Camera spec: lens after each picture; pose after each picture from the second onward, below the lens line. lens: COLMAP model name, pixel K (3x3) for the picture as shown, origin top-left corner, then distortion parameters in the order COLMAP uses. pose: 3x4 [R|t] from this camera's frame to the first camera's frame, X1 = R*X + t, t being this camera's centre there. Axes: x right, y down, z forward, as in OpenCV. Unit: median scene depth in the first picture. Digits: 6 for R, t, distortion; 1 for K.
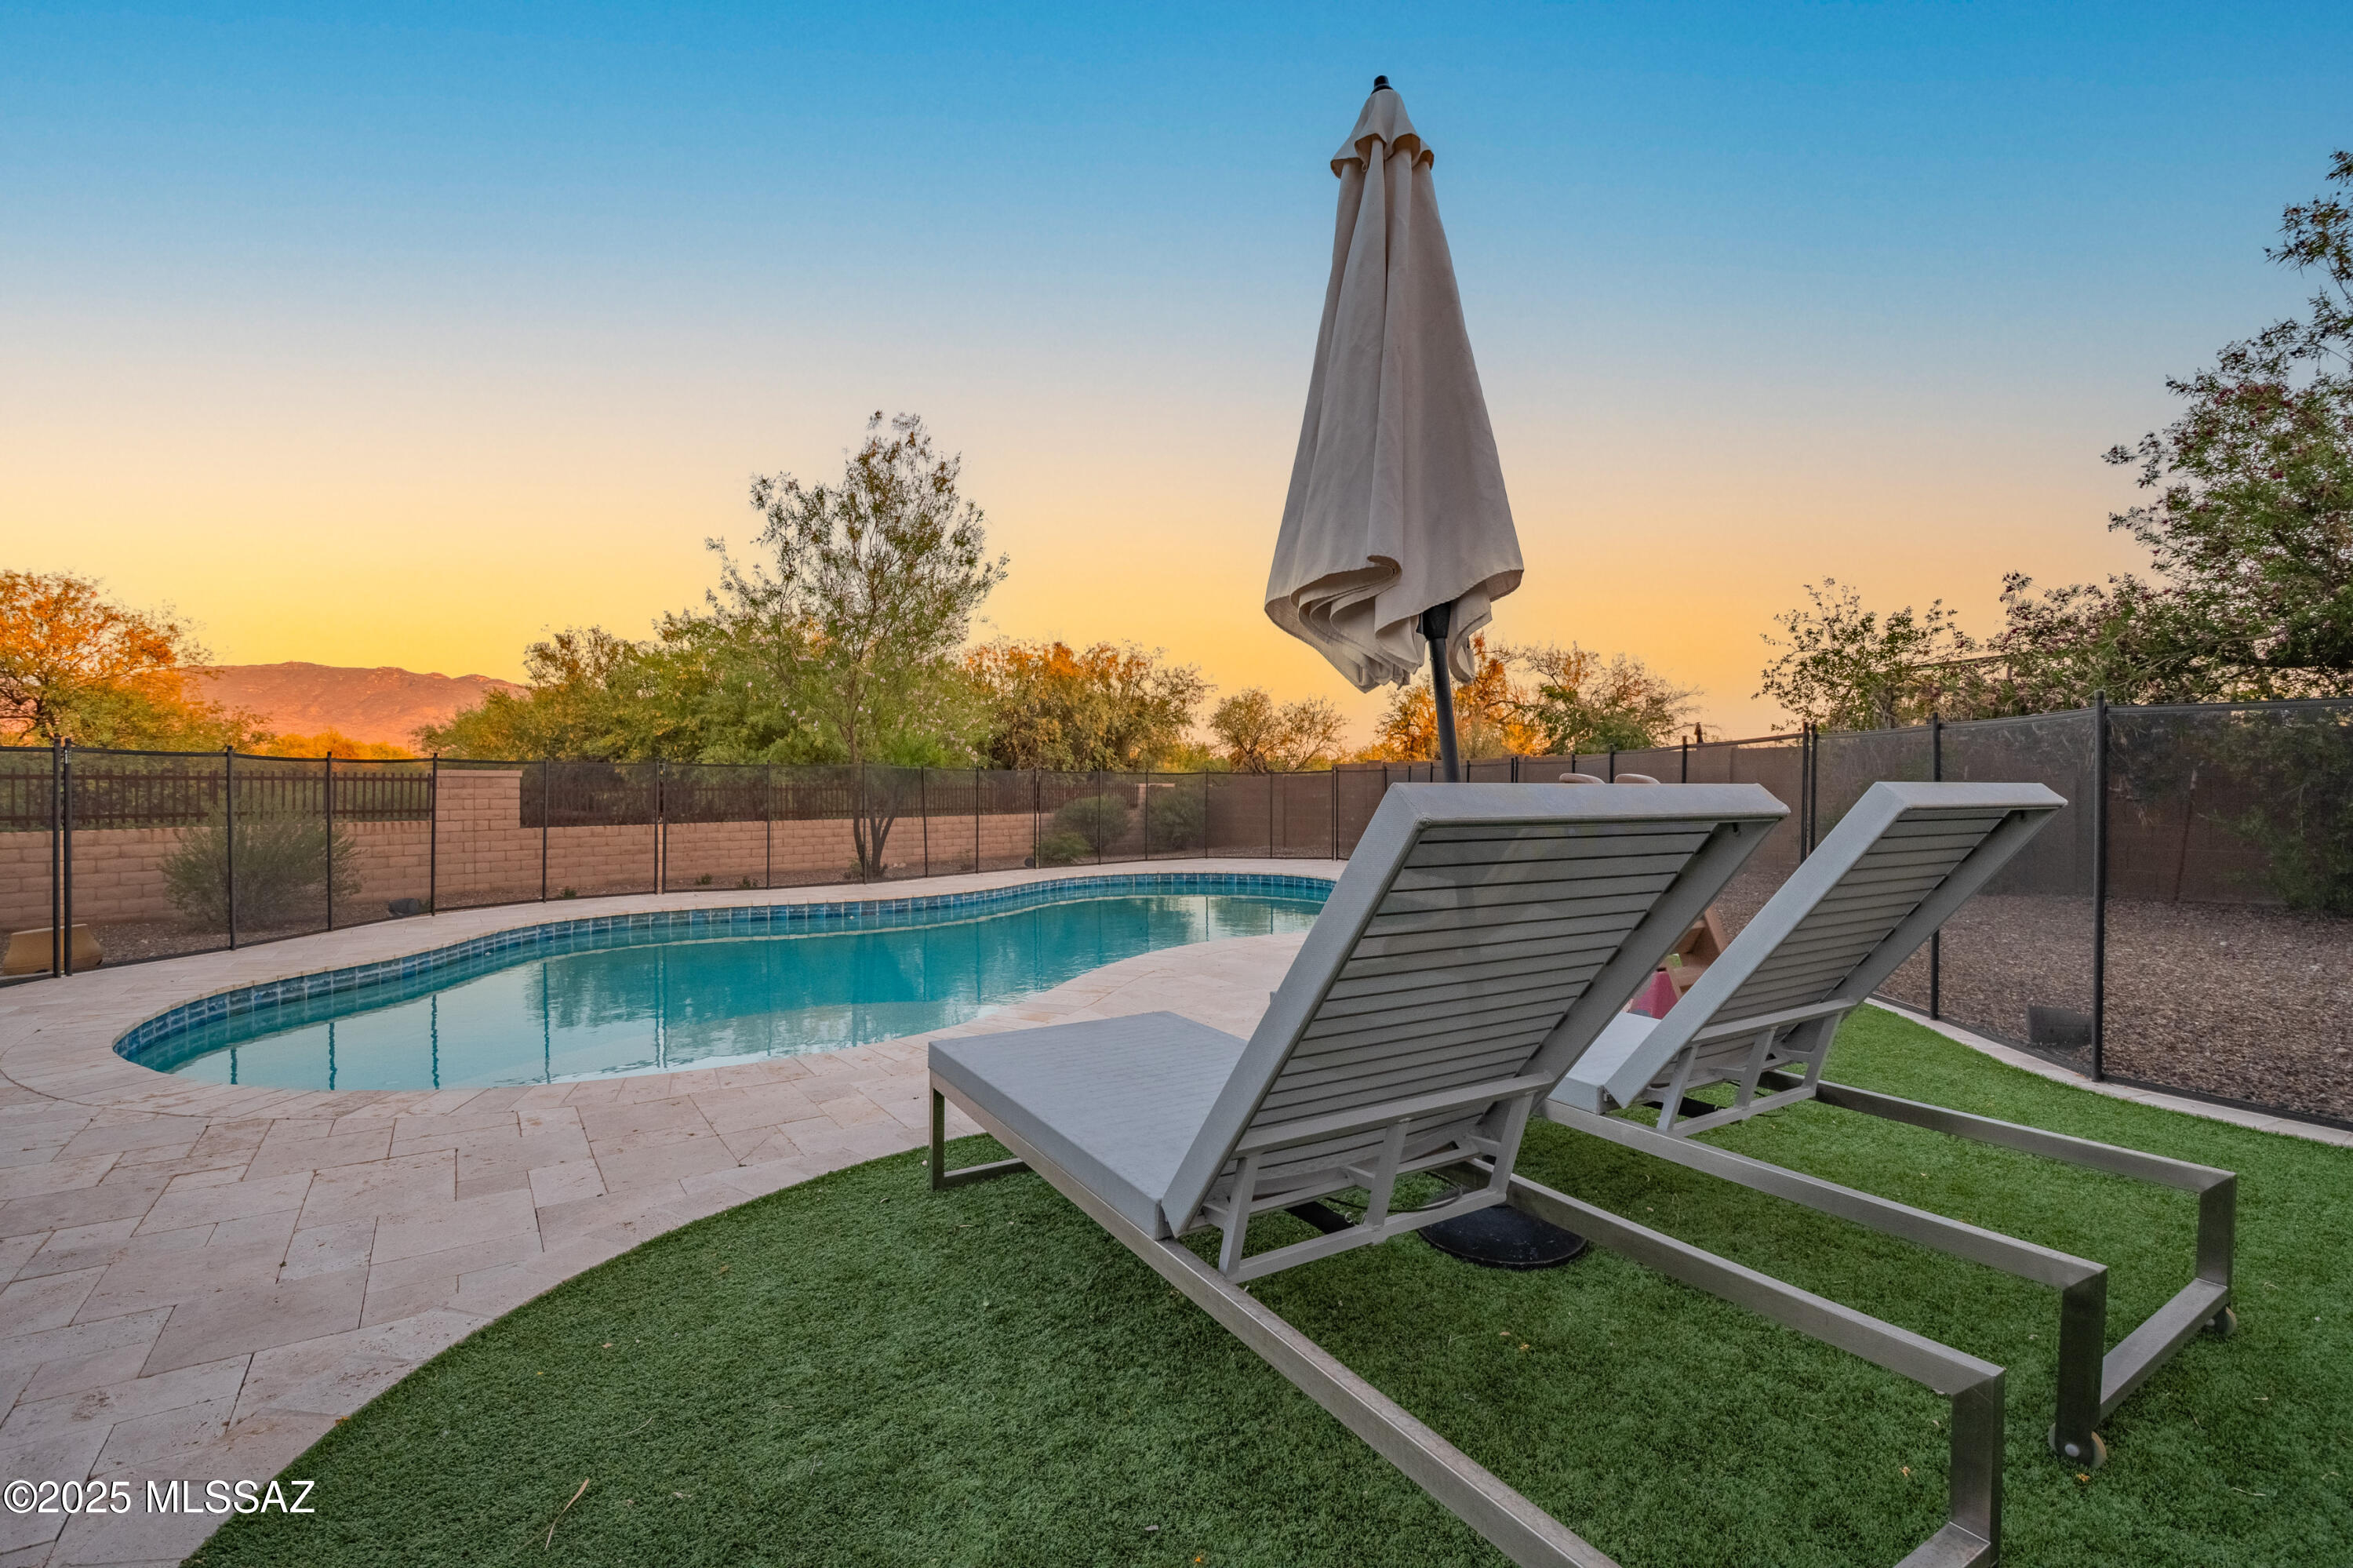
lens RADIAL K [[1017.6, 0, 1165.4], [0, 1017.6, 785.1], [0, 0, 1]] dist [-0.004742, -0.001529]
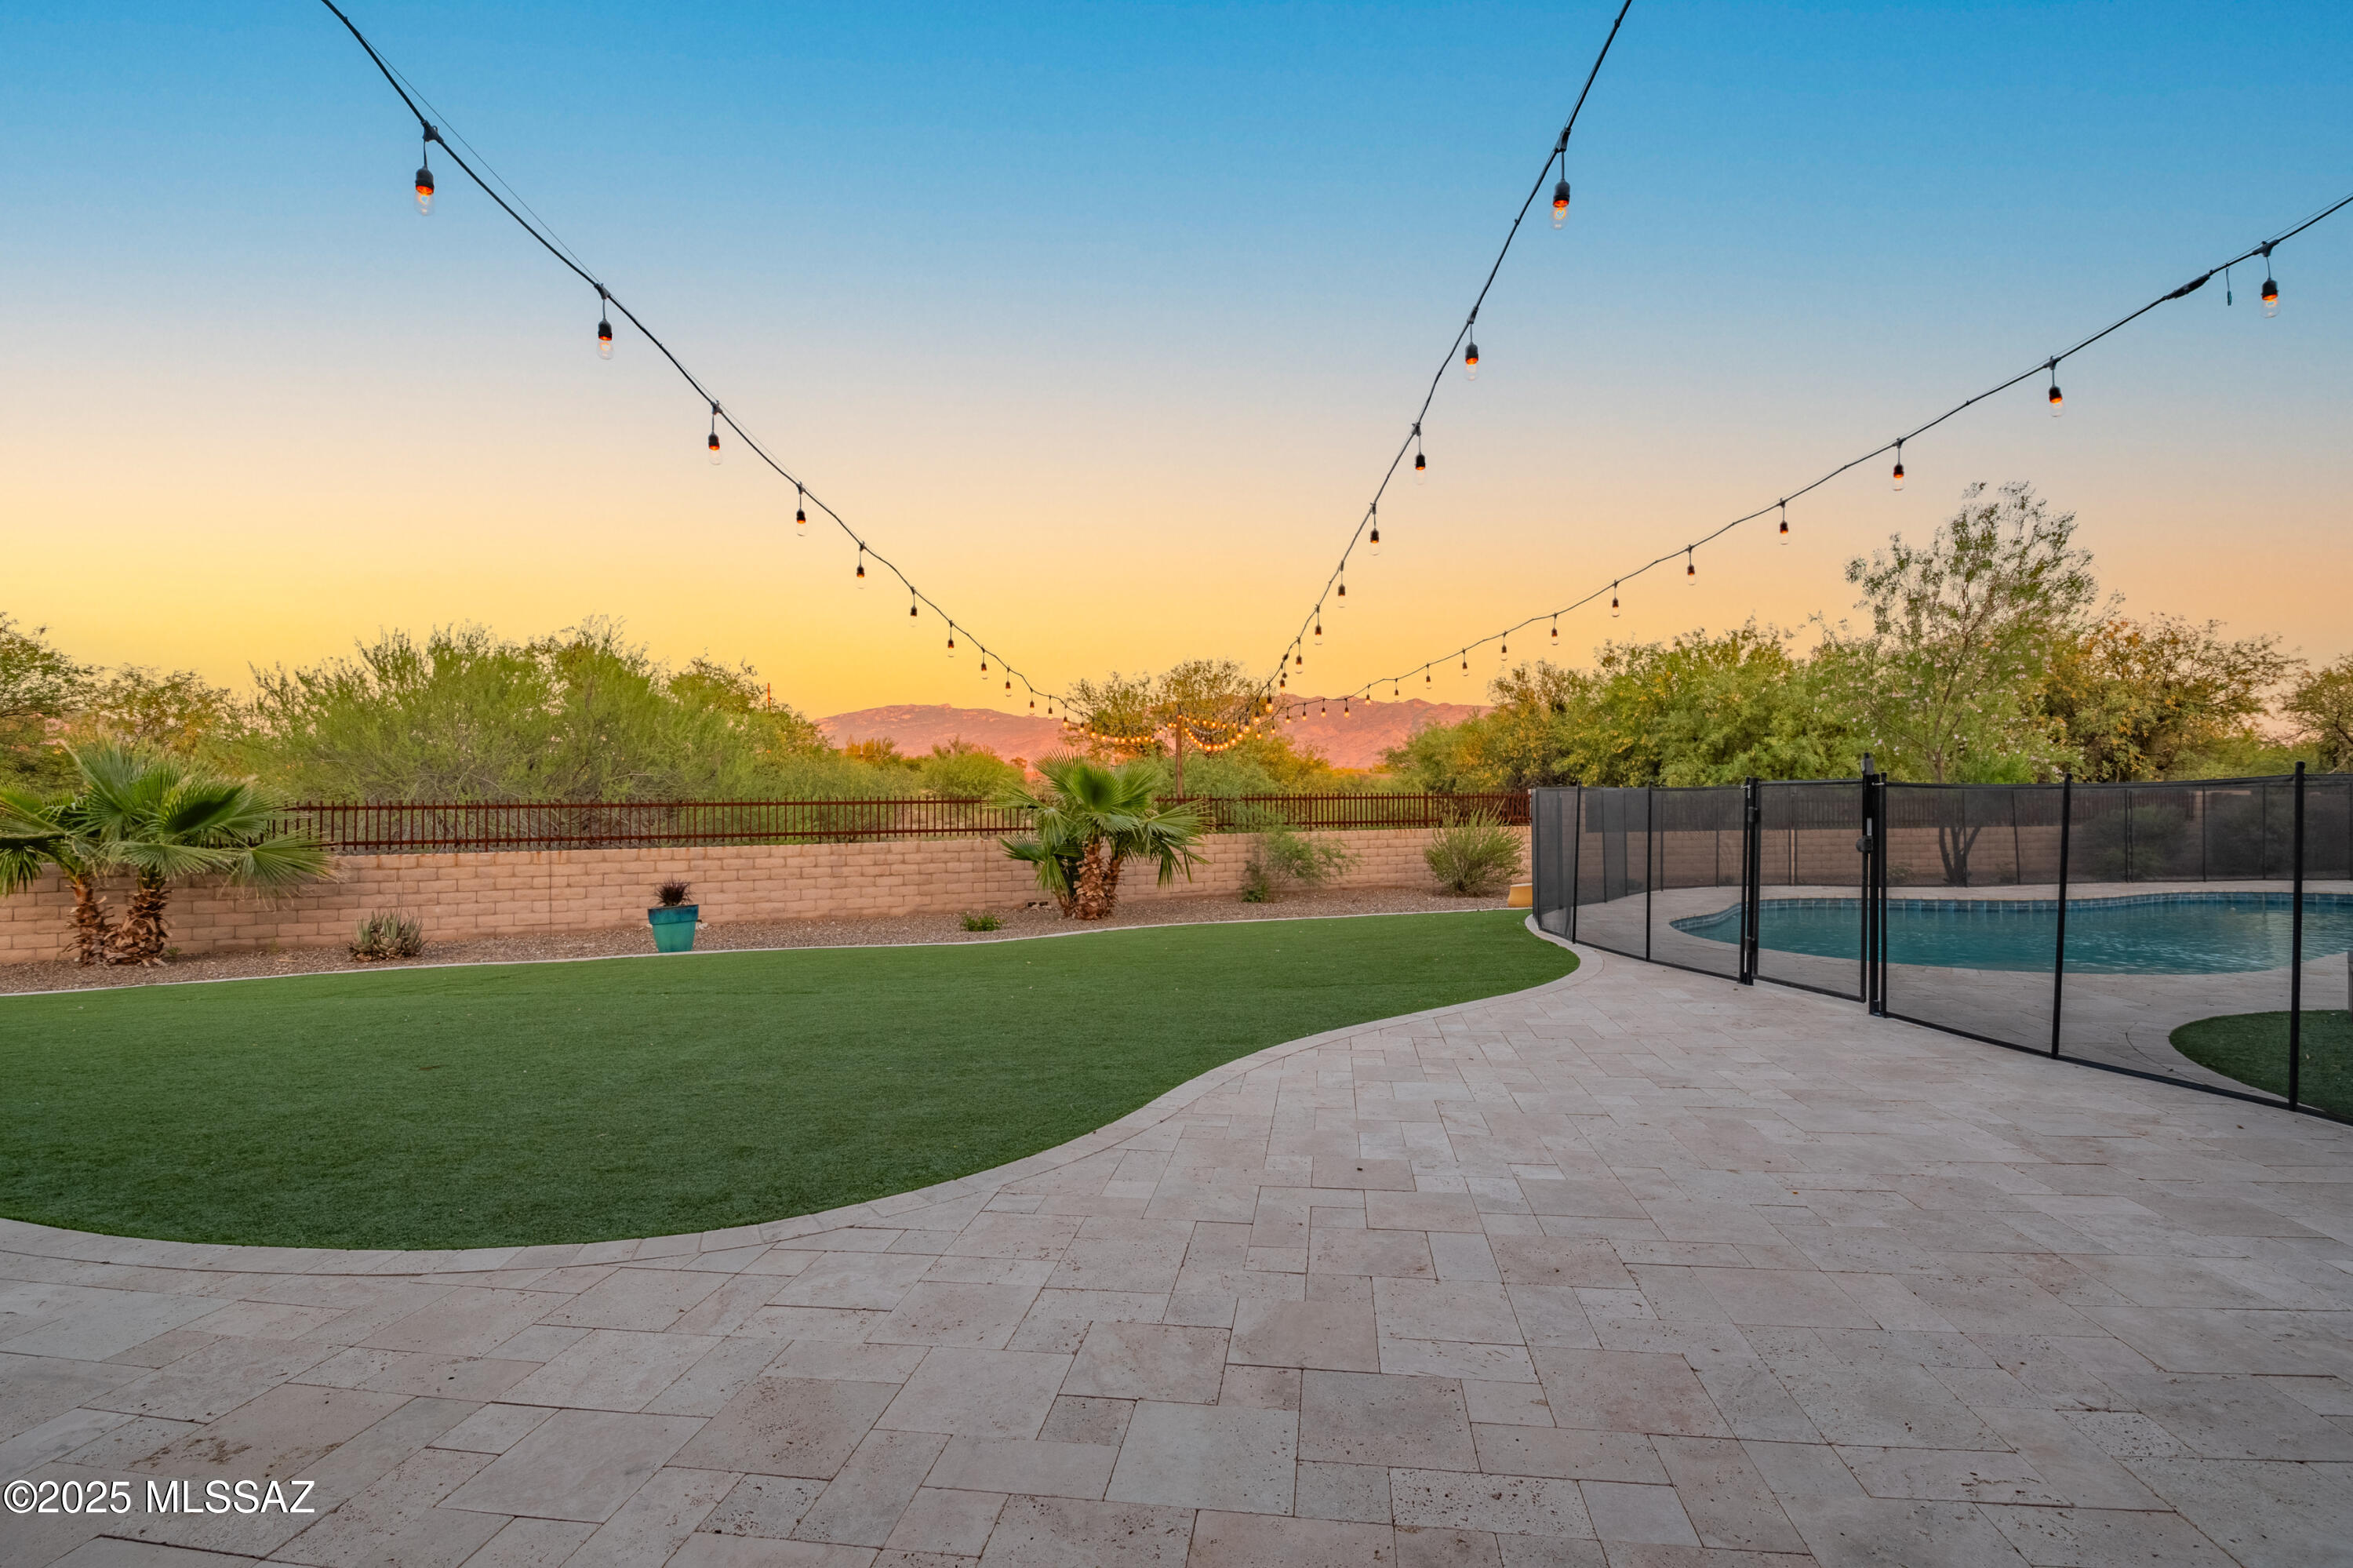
lens RADIAL K [[1055.8, 0, 1175.4], [0, 1055.8, 815.0], [0, 0, 1]] dist [-0.014971, -0.004520]
pose [[0.730066, 0.003915, -0.683365, -0.046167], [0.012822, 0.999729, 0.019426, -0.007409], [0.683256, -0.022944, 0.729818, -0.170292]]
